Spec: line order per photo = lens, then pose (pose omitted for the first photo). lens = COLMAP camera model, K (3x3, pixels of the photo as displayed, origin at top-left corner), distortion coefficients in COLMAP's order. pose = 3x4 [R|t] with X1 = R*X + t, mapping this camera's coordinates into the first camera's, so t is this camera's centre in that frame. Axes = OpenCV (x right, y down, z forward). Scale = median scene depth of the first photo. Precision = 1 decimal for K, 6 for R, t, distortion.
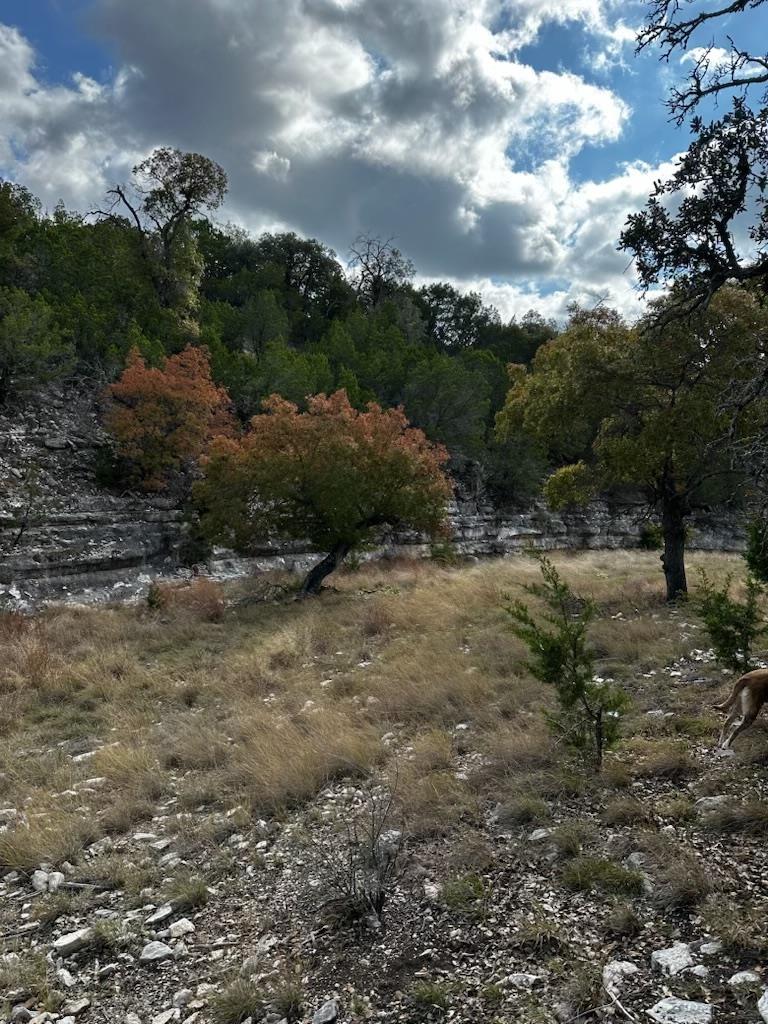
lens RADIAL K [[714.7, 0, 385.0], [0, 714.7, 509.0], [0, 0, 1]] dist [0.195733, -0.400509]
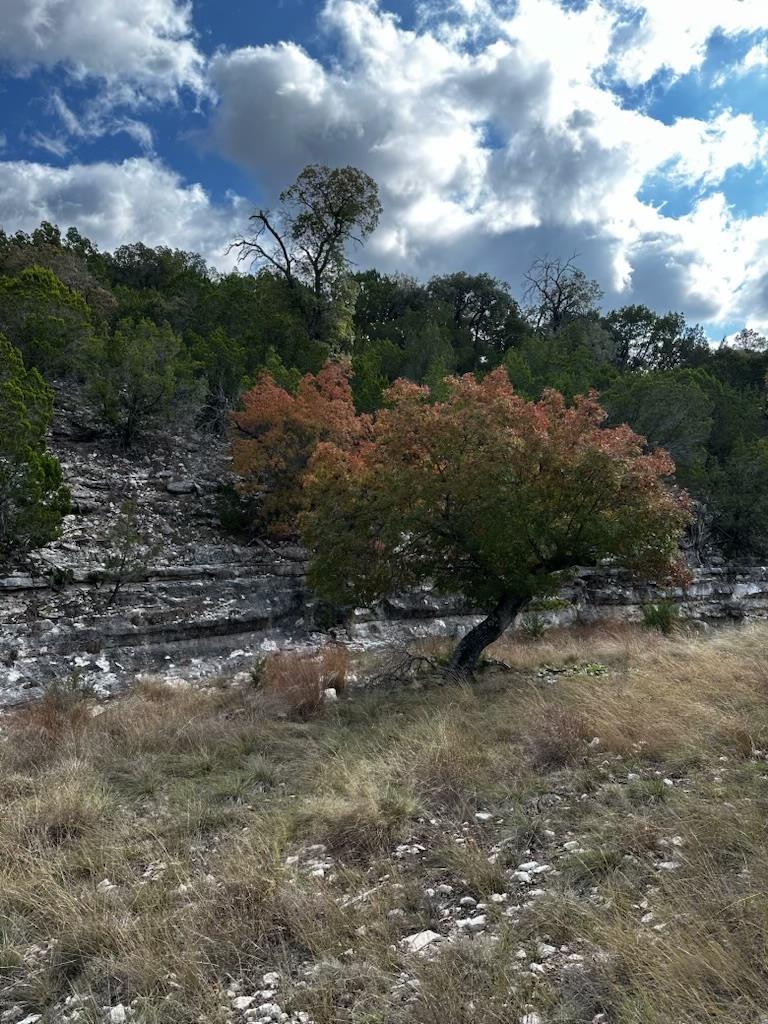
lens RADIAL K [[714.7, 0, 385.0], [0, 714.7, 509.0], [0, 0, 1]] dist [0.195733, -0.400509]
pose [[0.966498, -0.040453, -0.253467, 0.002159], [0.017500, 0.995590, -0.092165, 0.019868], [0.256078, 0.084642, 0.962943, 0.237984]]
